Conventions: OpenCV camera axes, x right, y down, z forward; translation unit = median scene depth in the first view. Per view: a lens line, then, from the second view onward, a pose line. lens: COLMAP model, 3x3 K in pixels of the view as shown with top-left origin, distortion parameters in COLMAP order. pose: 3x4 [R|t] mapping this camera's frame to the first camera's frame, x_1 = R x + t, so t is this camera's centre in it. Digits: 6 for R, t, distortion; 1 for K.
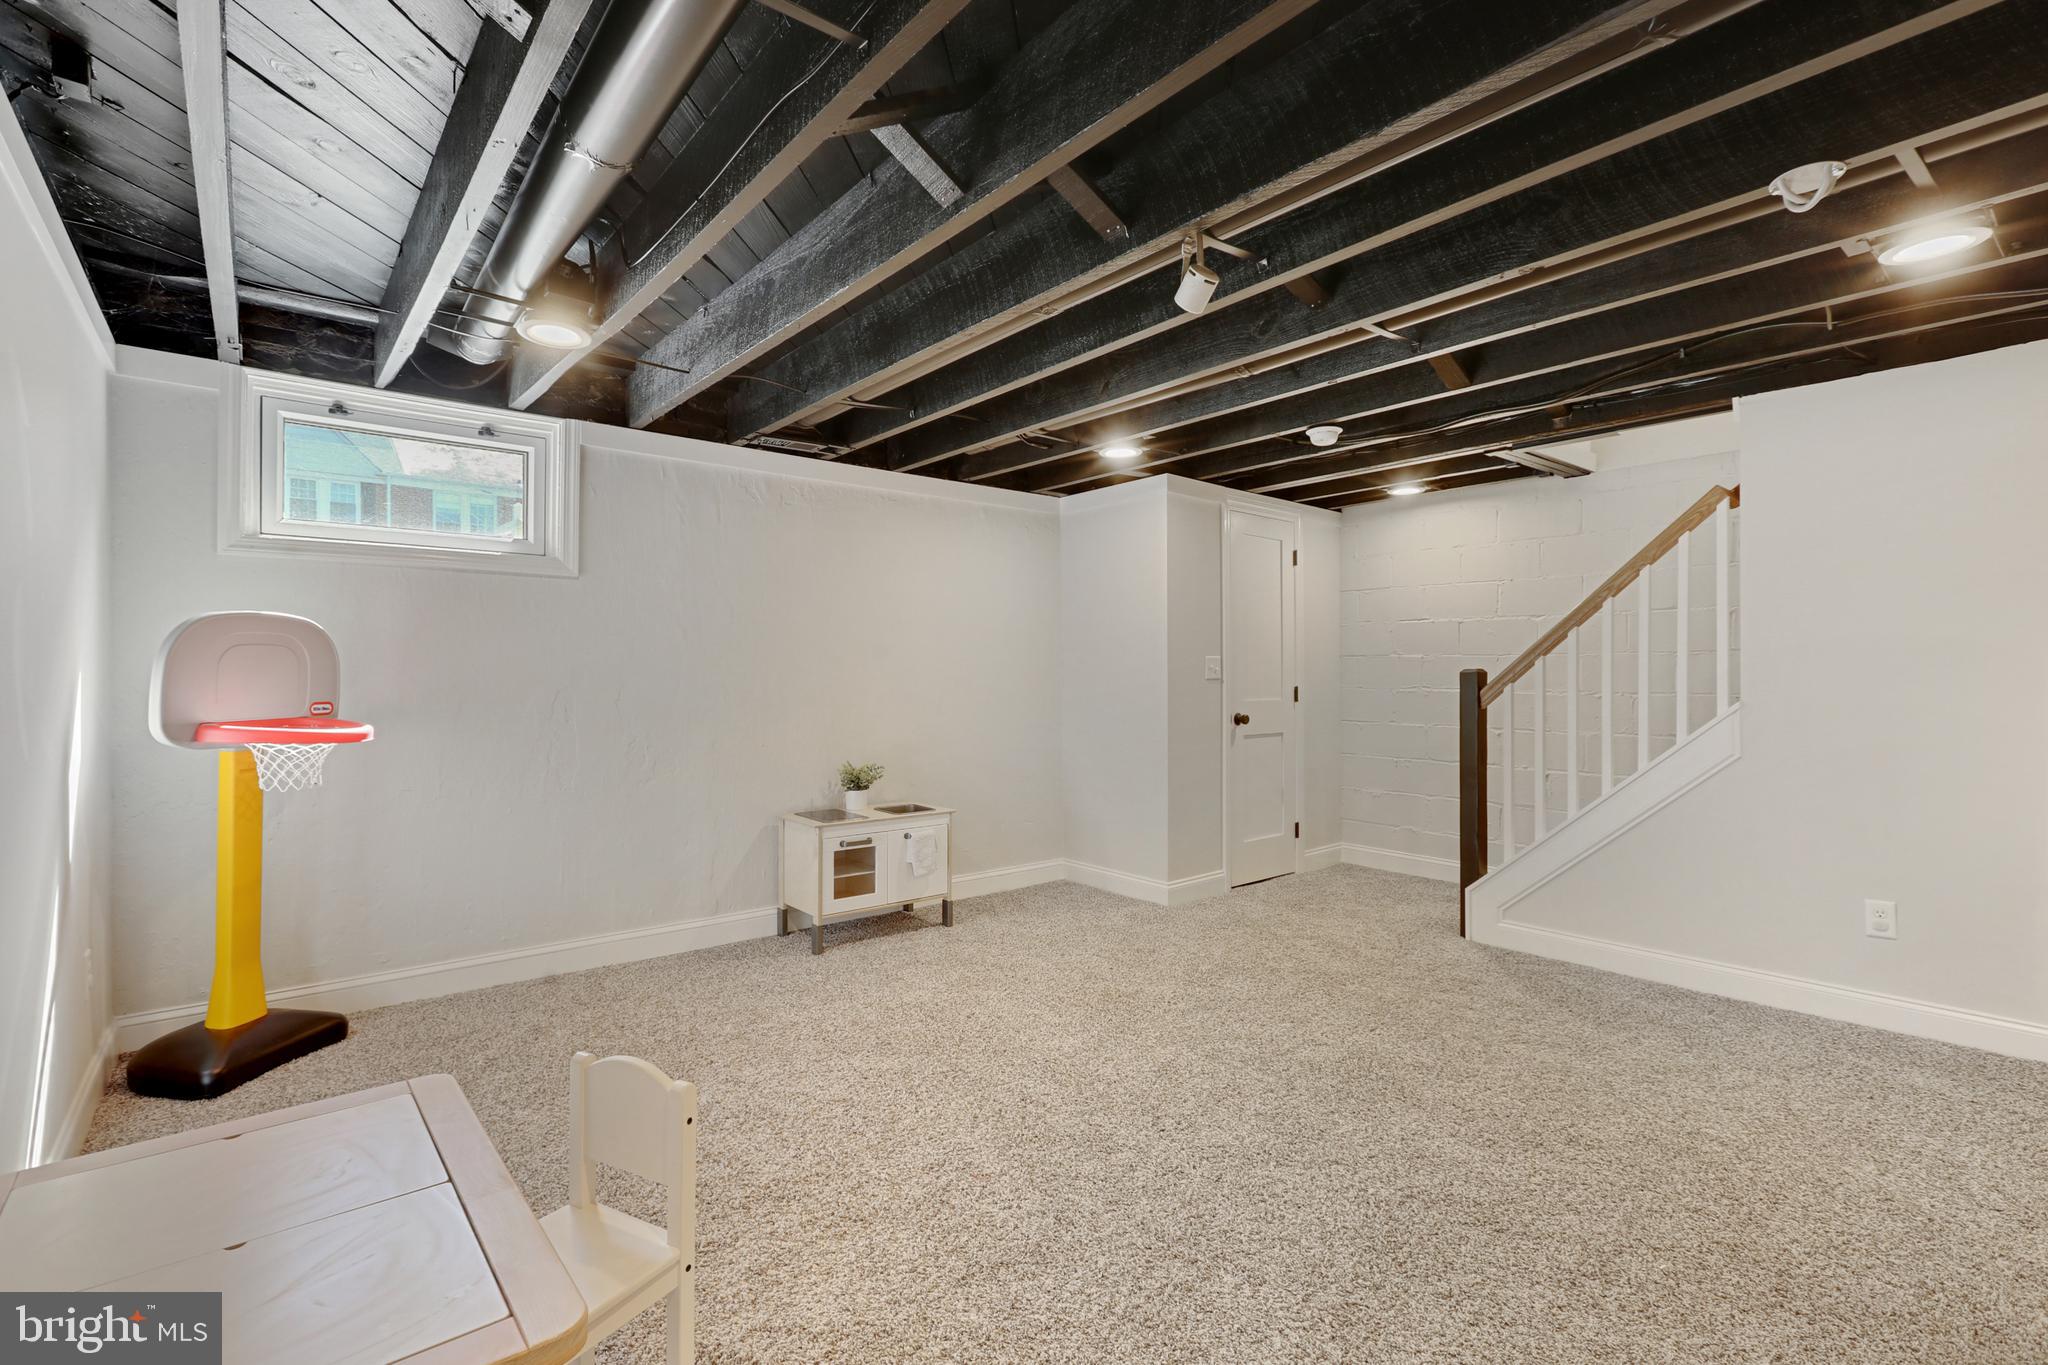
lens RADIAL K [[933.5, 0, 1027.5], [0, 933.5, 675.5], [0, 0, 1]] dist [0.004219, -0.001741]
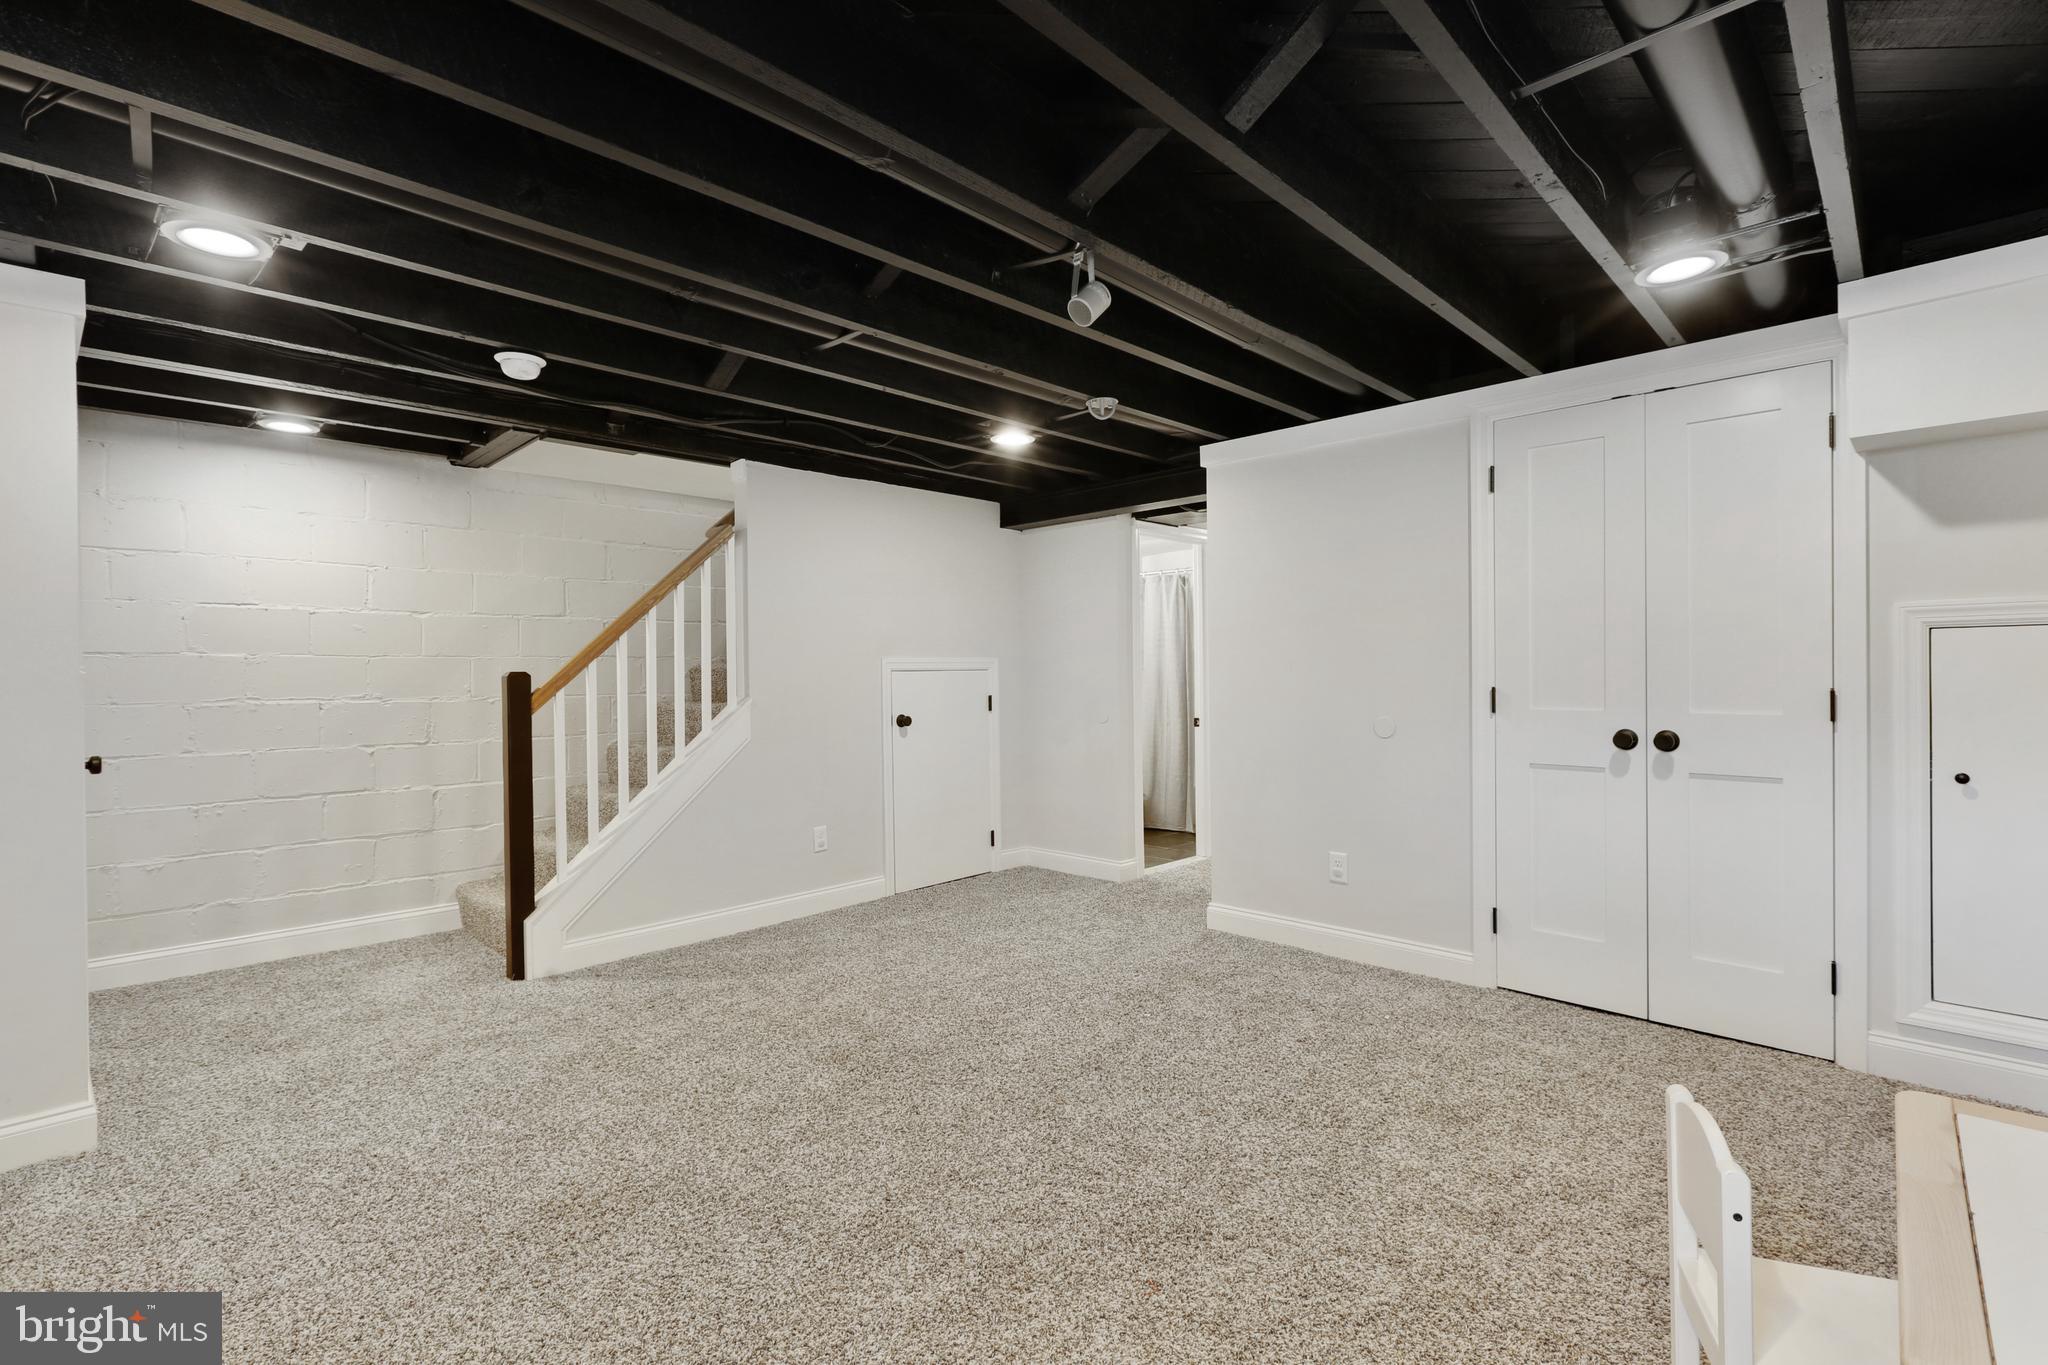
lens RADIAL K [[933.5, 0, 1014.7], [0, 933.5, 674.1], [0, 0, 1]] dist [0.004219, -0.001741]
pose [[-0.107372, 0.000742, 0.994219, -0.531831], [0.014236, 0.999898, 0.000791, 0.000755], [-0.994117, 0.014239, -0.107372, 0.748821]]
